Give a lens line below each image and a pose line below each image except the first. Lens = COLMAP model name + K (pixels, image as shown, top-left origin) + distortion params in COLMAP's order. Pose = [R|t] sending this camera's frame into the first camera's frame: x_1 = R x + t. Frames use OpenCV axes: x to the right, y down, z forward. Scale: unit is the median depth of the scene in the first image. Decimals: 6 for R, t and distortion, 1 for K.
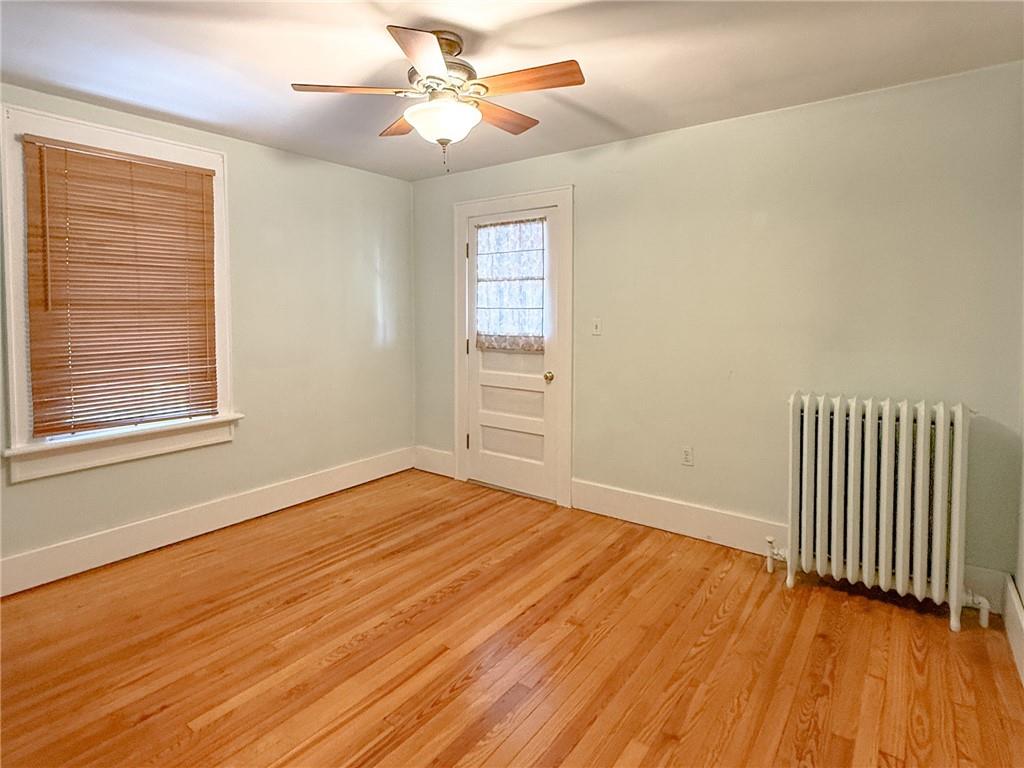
lens RADIAL K [[548.6, 0, 511.4], [0, 548.6, 327.6], [0, 0, 1]] dist [-0.000882, 0.000126]
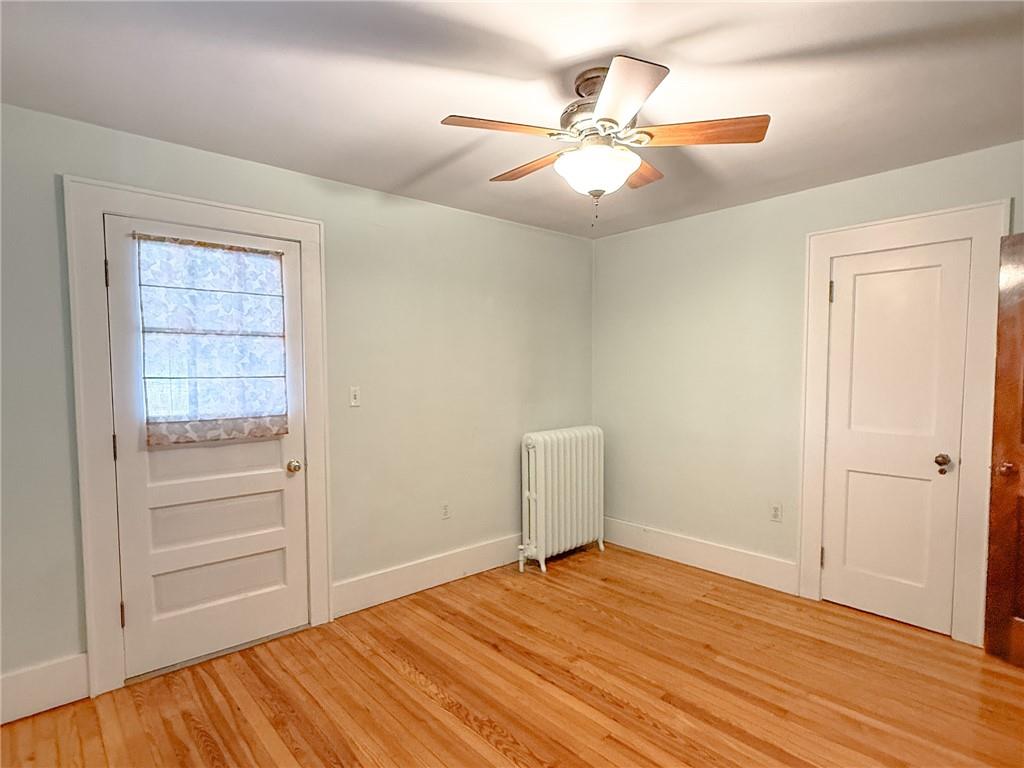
lens RADIAL K [[546.6, 0, 511.3], [0, 546.6, 402.2], [0, 0, 1]] dist [-0.001344, -0.000345]
pose [[0.201277, -0.057418, 0.977850, -0.592884], [0.040016, 0.997929, 0.050360, -0.025158], [-0.978717, 0.028993, 0.203158, 0.543842]]
